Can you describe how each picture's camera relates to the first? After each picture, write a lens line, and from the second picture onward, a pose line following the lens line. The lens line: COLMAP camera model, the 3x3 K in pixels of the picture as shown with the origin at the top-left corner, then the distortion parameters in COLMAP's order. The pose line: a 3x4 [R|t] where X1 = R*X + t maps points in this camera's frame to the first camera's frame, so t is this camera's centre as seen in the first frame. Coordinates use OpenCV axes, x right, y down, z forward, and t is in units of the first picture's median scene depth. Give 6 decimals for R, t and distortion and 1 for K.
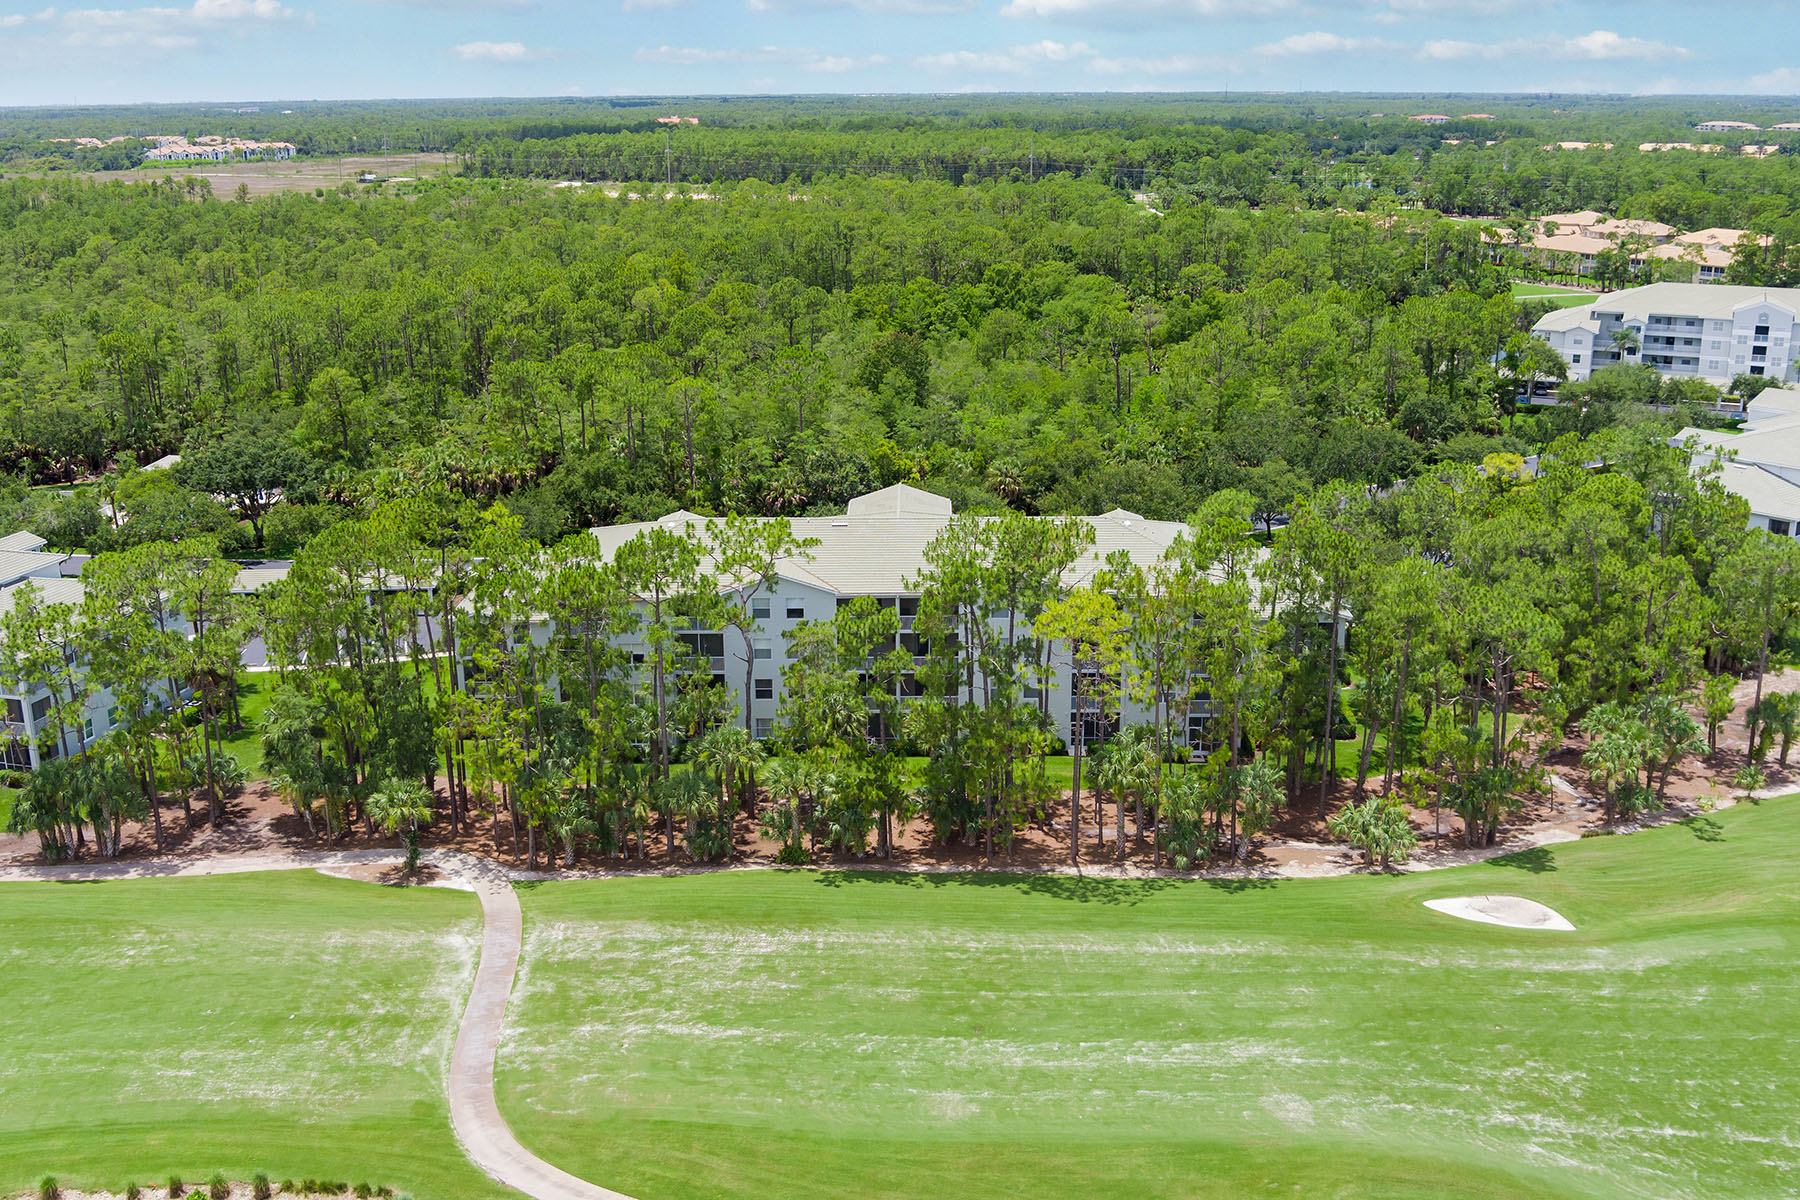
lens RADIAL K [[1810.4, 0, 878.2], [0, 1810.4, 597.5], [0, 0, 1]] dist [-0.050595, -0.025950]
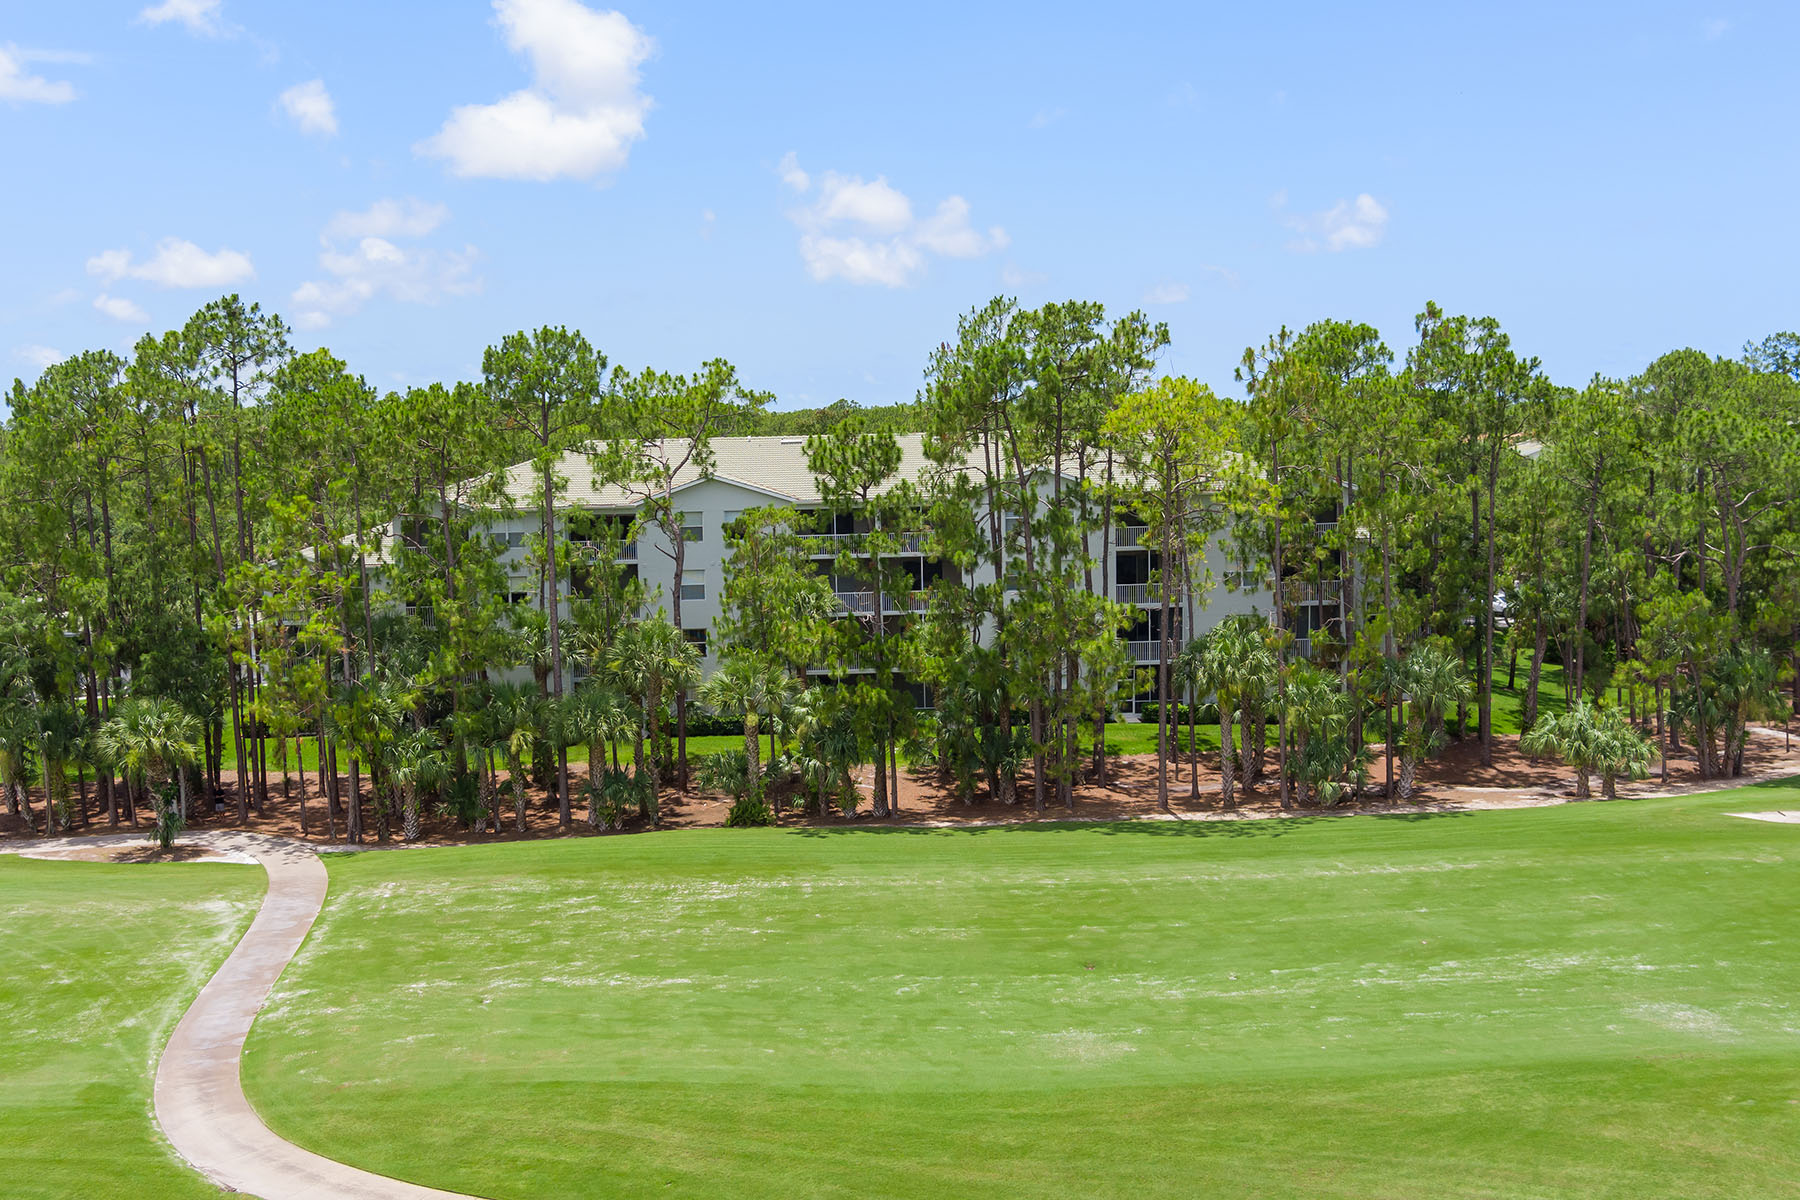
lens RADIAL K [[1781.7, 0, 900.0], [0, 1781.7, 600.0], [0, 0, 1]] dist [-0.054698, -0.017694]
pose [[0.996946, -0.020784, 0.075276, -0.040355], [0.033073, 0.985589, -0.165891, 0.178840], [-0.070743, 0.167874, 0.983267, 0.340816]]
